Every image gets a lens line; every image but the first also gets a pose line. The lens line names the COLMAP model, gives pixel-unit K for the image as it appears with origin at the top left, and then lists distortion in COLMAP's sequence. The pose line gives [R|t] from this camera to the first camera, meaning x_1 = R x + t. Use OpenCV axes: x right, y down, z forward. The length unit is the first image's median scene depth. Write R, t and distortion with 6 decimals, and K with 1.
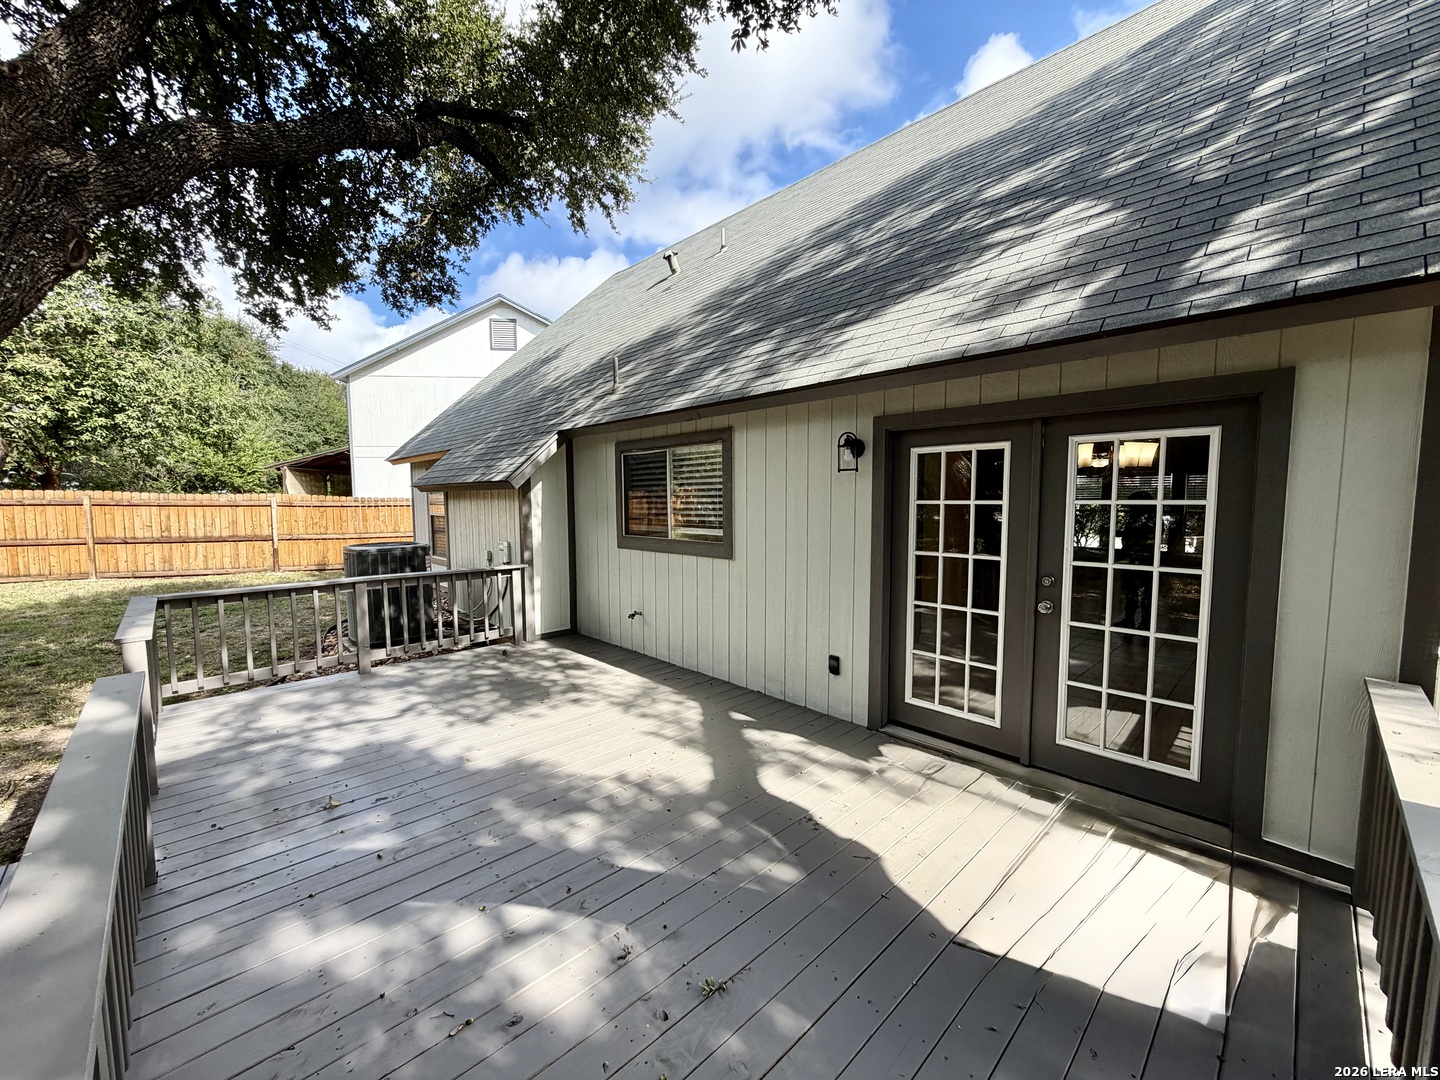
lens RADIAL K [[575.4, 0, 709.3], [0, 575.4, 547.9], [0, 0, 1]] dist [-0.001843, -0.000127]
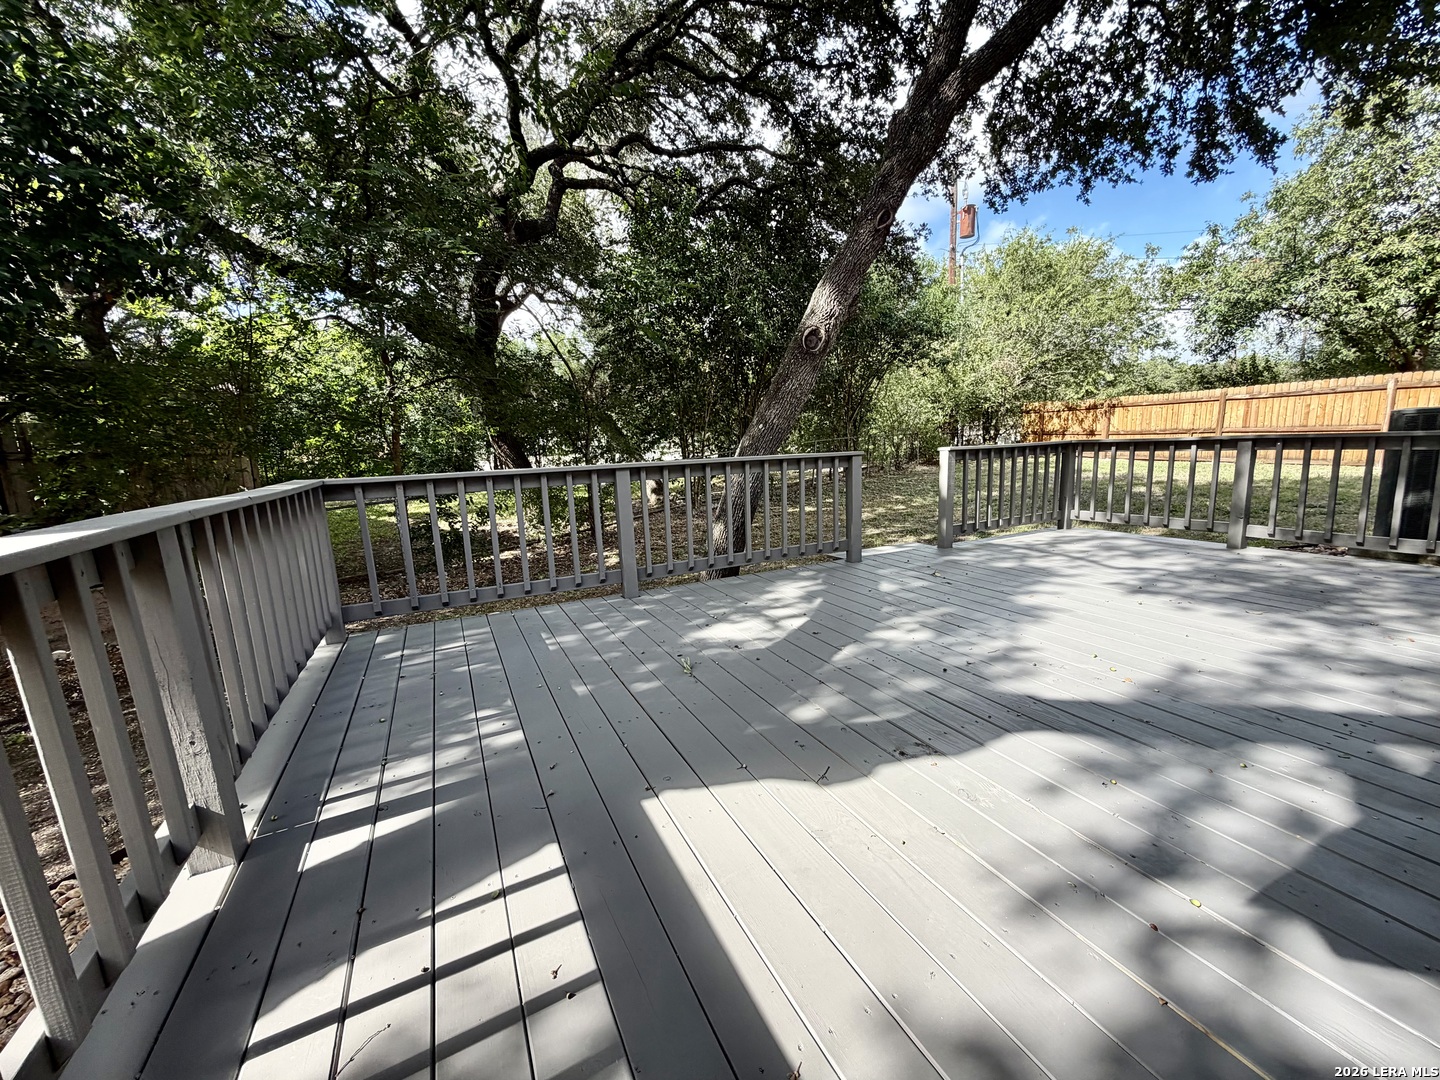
lens RADIAL K [[575.4, 0, 724.6], [0, 575.4, 546.2], [0, 0, 1]] dist [-0.001843, -0.000127]
pose [[-0.299371, 0.186330, -0.935766, 0.722187], [-0.040391, 0.977392, 0.207540, 0.111877], [0.953282, 0.099928, -0.285076, 0.850926]]
